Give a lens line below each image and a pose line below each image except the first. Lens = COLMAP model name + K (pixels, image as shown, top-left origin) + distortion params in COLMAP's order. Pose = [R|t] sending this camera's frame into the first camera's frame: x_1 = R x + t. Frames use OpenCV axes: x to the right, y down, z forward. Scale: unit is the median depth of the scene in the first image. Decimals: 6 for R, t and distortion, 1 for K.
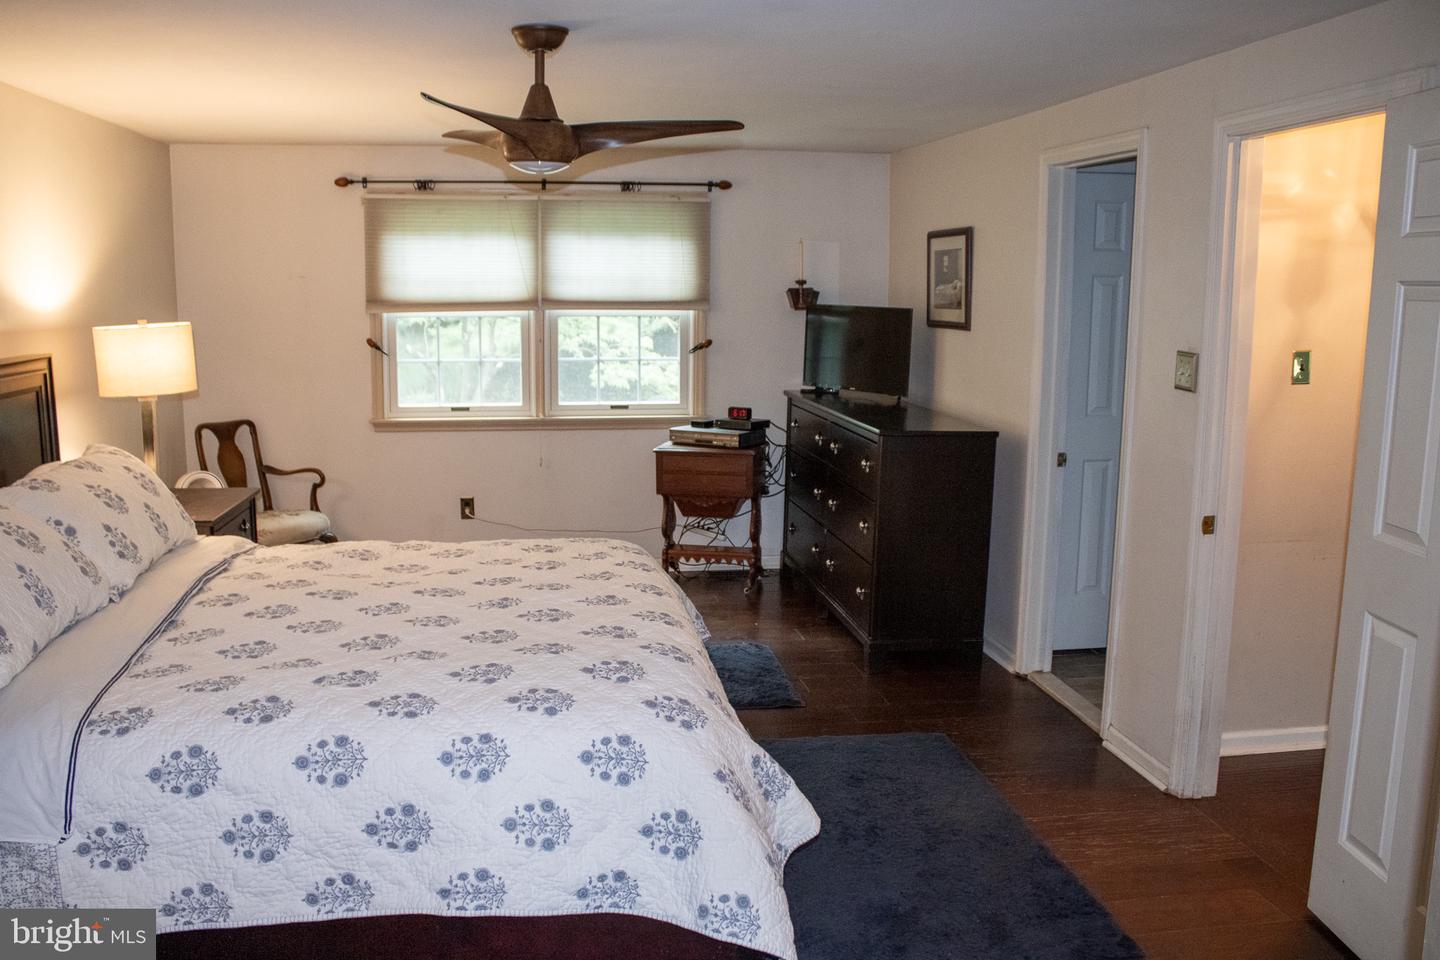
lens RADIAL K [[1216.7, 0, 720.8], [0, 1216.7, 475.1], [0, 0, 1]] dist [-0.133187, 0.072983]
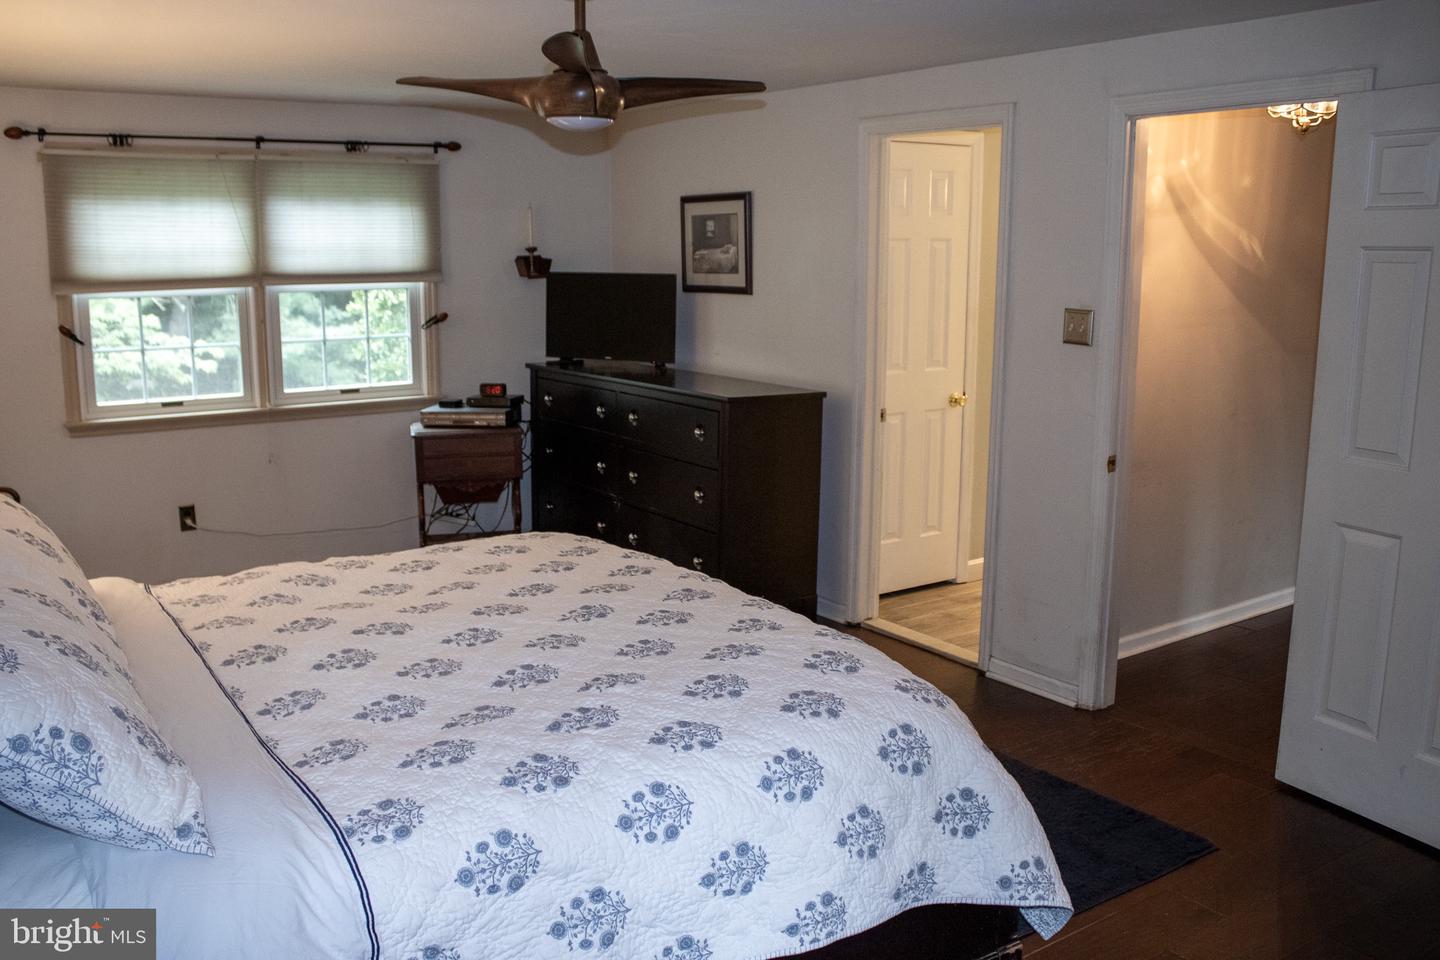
lens RADIAL K [[1223.3, 0, 730.6], [0, 1223.3, 475.7], [0, 0, 1]] dist [-0.133829, 0.104278]
pose [[0.905615, -0.084616, 0.415573, -0.245106], [0.072724, 0.996364, 0.044391, -0.014761], [-0.417818, -0.009979, 0.908476, 0.074501]]
